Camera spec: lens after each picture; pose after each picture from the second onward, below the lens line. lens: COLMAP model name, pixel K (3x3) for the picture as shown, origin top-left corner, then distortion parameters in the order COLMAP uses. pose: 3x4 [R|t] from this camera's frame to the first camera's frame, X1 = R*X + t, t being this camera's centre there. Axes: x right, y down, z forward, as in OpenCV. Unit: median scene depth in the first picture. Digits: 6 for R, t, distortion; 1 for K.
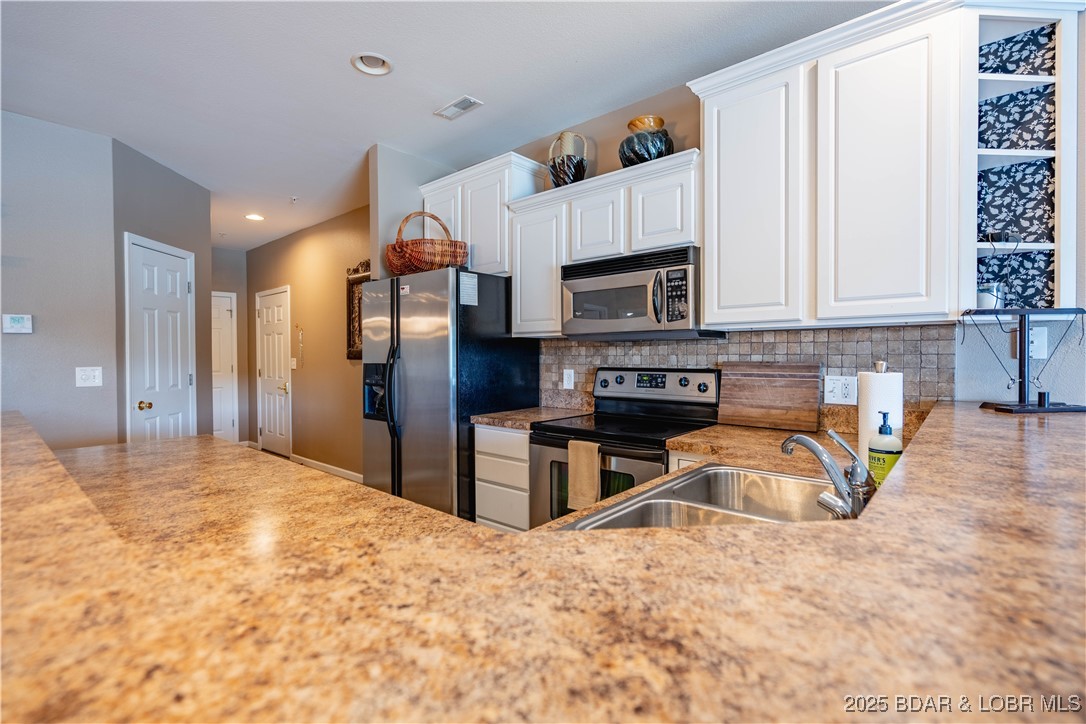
lens RADIAL K [[503.9, 0, 547.6], [0, 503.9, 362.9], [0, 0, 1]] dist [-0.002224, -0.000013]
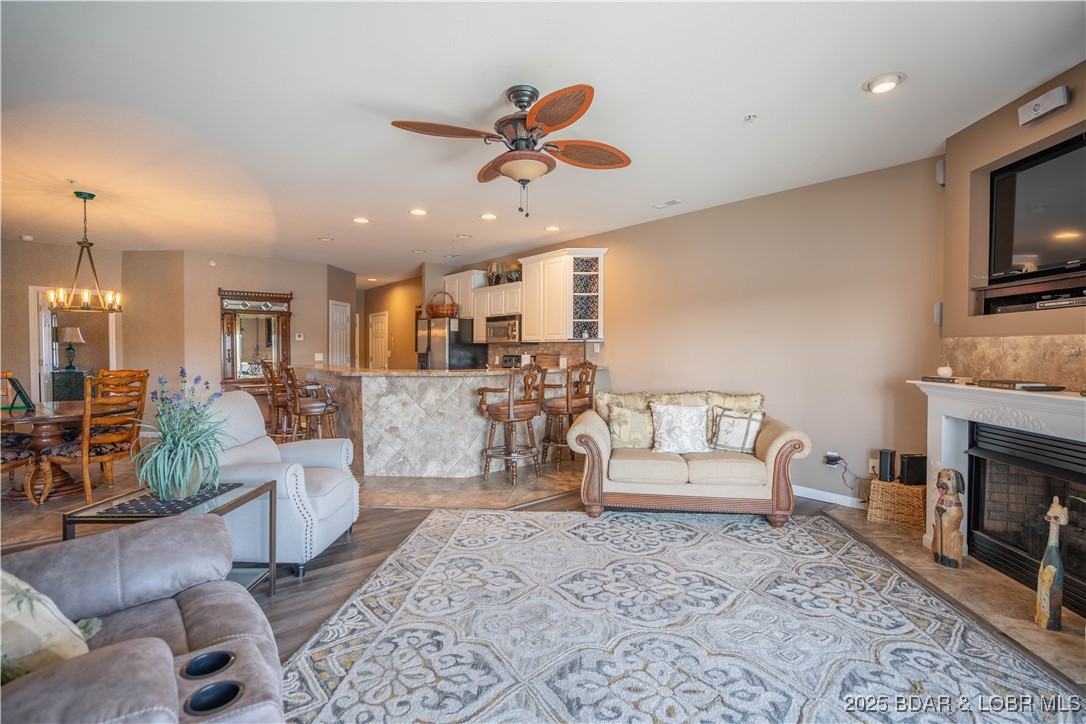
lens RADIAL K [[500.5, 0, 546.3], [0, 500.5, 360.8], [0, 0, 1]] dist [-0.067699, 0.028466]
pose [[0.989082, 0.012948, -0.146799, 0.745425], [-0.012304, 0.999910, 0.005291, 0.022927], [0.146854, -0.003427, 0.989152, -1.604028]]
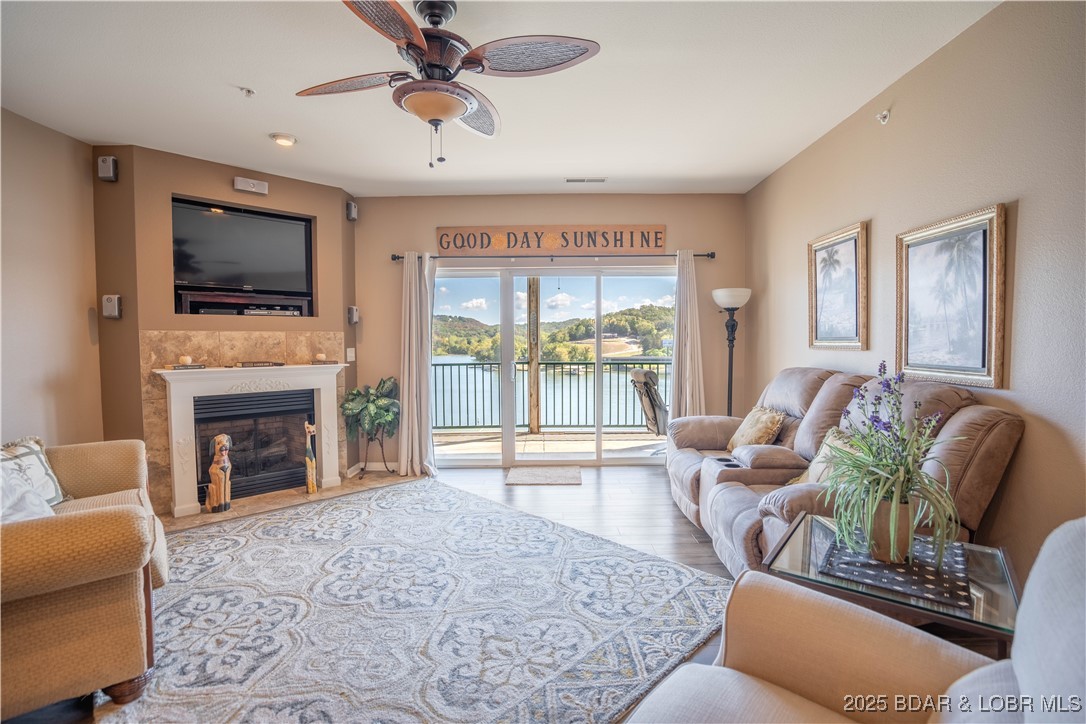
lens RADIAL K [[500.5, 0, 546.3], [0, 500.5, 360.8], [0, 0, 1]] dist [-0.067699, 0.028466]
pose [[-0.658613, -0.017540, 0.752277, -0.147092], [0.027277, 0.998515, 0.047163, 0.008763], [-0.751987, 0.051582, -0.657157, -0.229647]]
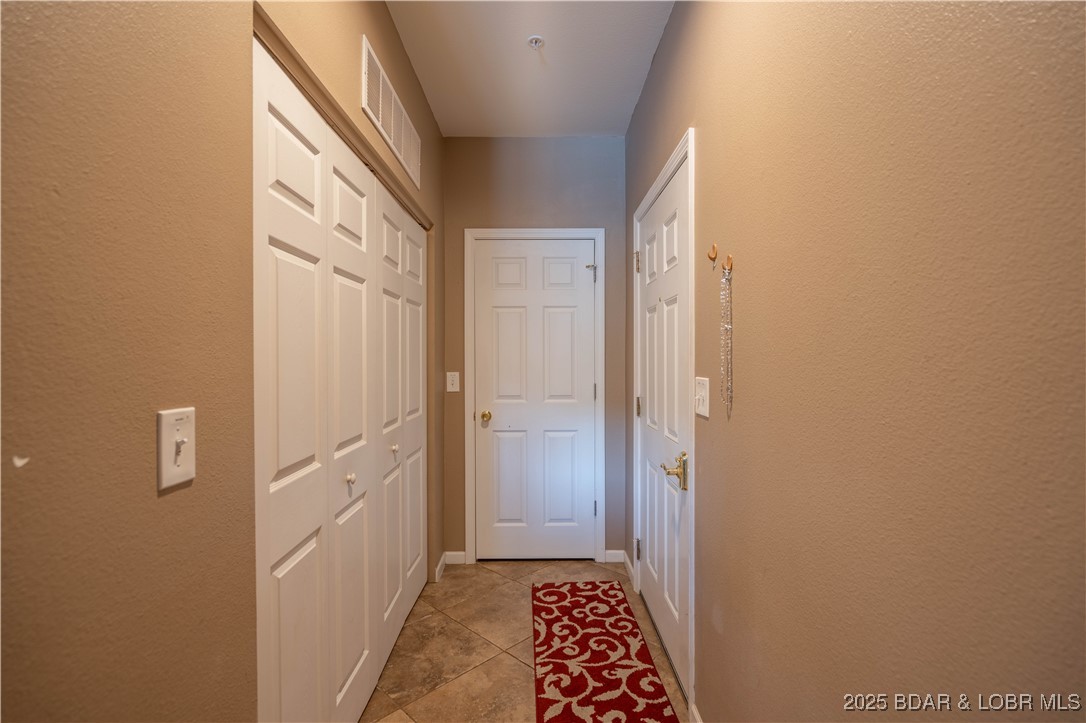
lens RADIAL K [[493.1, 0, 543.0], [0, 493.1, 361.5], [0, 0, 1]] dist [-0.000359, 0.000727]
pose [[0.666149, 0.009034, -0.745764, -0.792286], [-0.016857, 0.999854, -0.002945, -0.033358], [0.745628, 0.014533, 0.666204, 1.650534]]
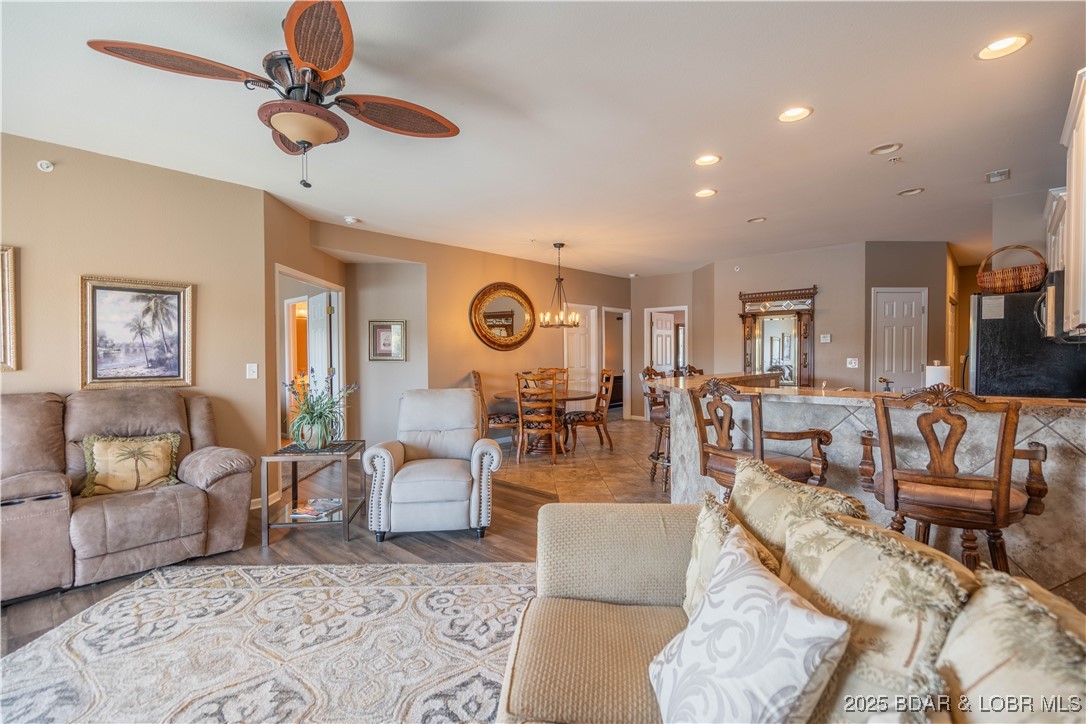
lens RADIAL K [[493.1, 0, 543.0], [0, 493.1, 362.0], [0, 0, 1]] dist [-0.000359, 0.000727]
pose [[-0.034781, 0.026949, -0.999032, 1.327646], [-0.015719, 0.999498, 0.027509, -0.014624], [0.999271, 0.016660, -0.034340, -0.214136]]
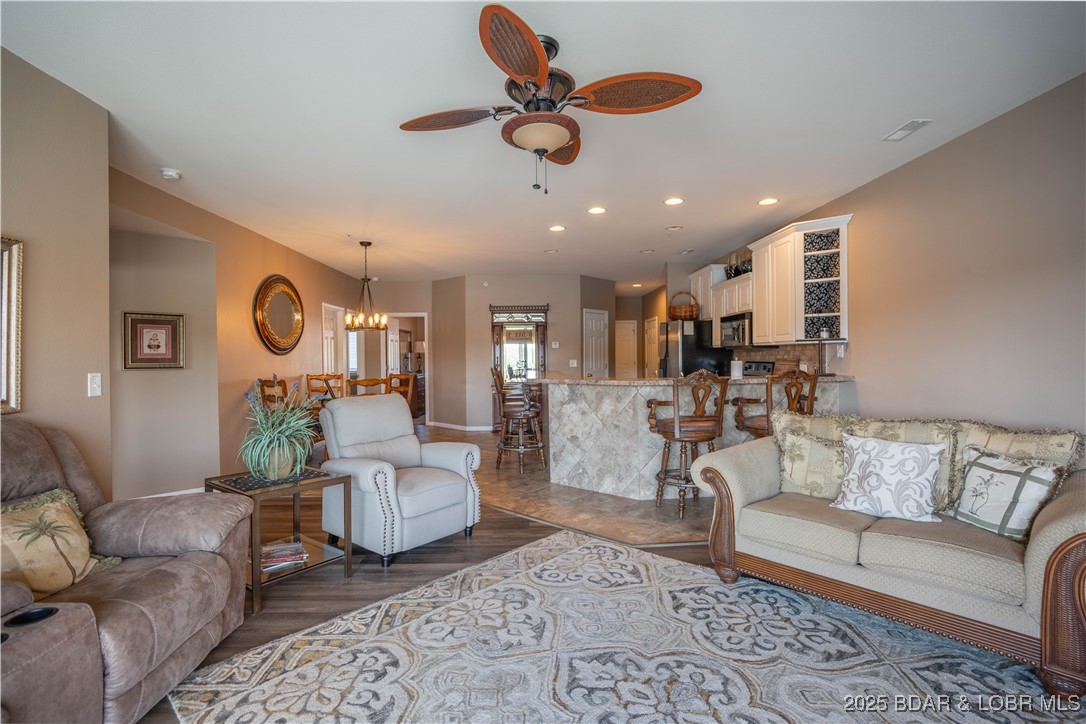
lens RADIAL K [[503.9, 0, 545.1], [0, 503.9, 360.4], [0, 0, 1]] dist [-0.066094, 0.027213]
pose [[0.688250, 0.006518, -0.725444, 1.155513], [-0.009039, 0.999959, 0.000409, 0.013127], [0.725417, 0.006276, 0.688281, -1.184879]]
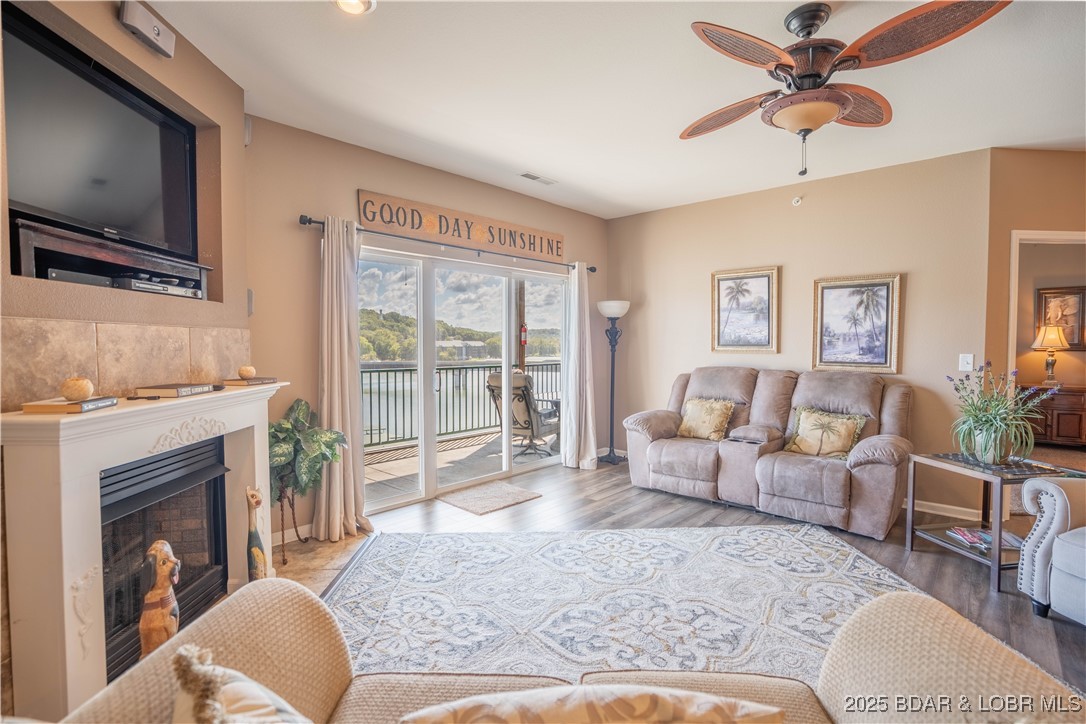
lens RADIAL K [[503.9, 0, 545.1], [0, 503.9, 360.4], [0, 0, 1]] dist [-0.066094, 0.027213]
pose [[-0.999696, 0.005849, 0.023939, 0.943066], [0.007152, 0.998476, 0.054731, -0.016355], [-0.023583, 0.054885, -0.998214, 0.179100]]
